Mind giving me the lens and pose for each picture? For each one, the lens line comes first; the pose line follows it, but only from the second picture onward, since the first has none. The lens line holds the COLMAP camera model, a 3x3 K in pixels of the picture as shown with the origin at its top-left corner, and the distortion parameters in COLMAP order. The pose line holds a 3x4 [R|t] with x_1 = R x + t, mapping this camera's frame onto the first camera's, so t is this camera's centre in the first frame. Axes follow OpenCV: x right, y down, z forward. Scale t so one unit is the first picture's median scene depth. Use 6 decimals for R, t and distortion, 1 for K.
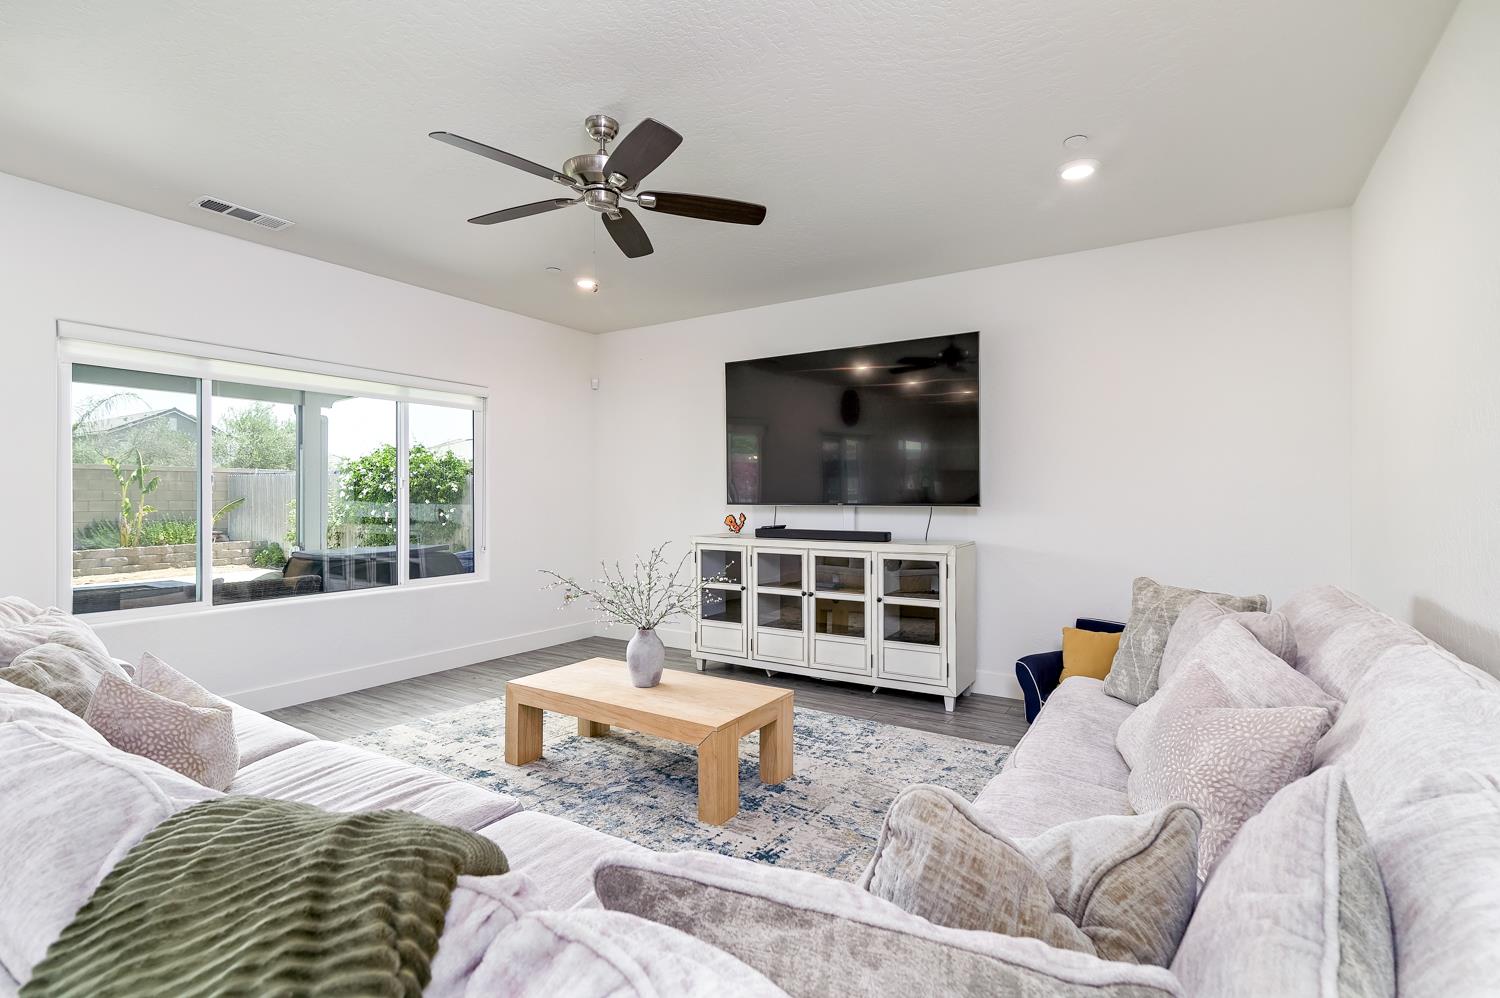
lens RADIAL K [[696.4, 0, 757.0], [0, 696.4, 501.5], [0, 0, 1]] dist [-0.001892, -0.000918]
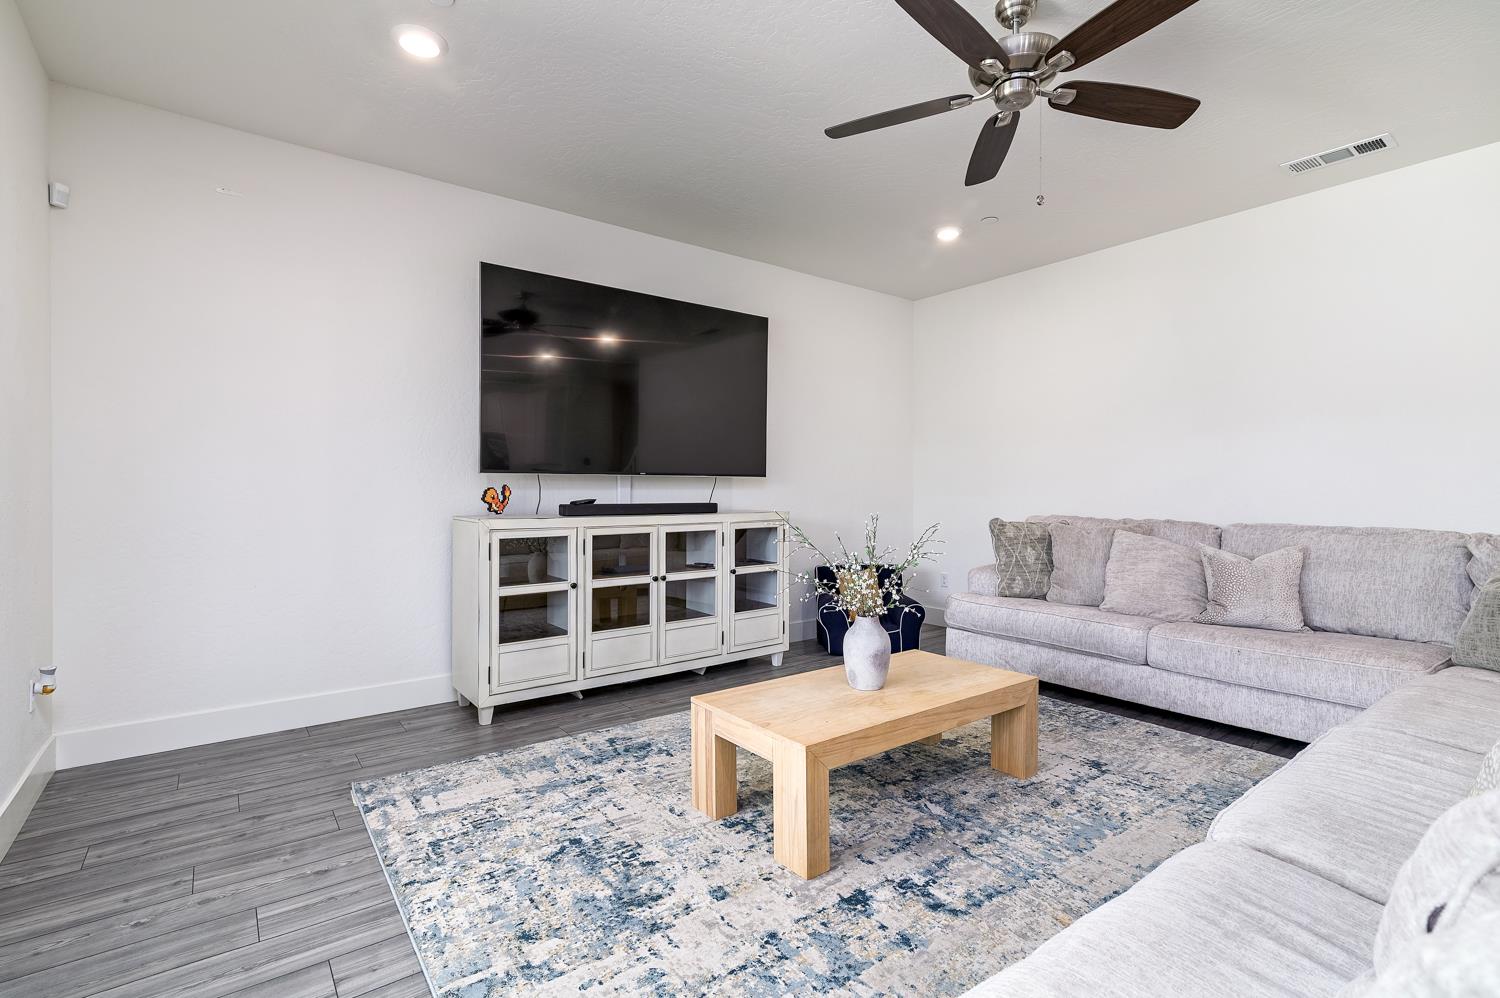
lens RADIAL K [[696.4, 0, 753.9], [0, 696.4, 487.5], [0, 0, 1]] dist [-0.001892, -0.000918]
pose [[0.351527, 0.006398, 0.936156, -0.672680], [0.008402, 0.999915, -0.009989, 0.032507], [-0.936140, 0.011377, 0.351444, 0.597826]]
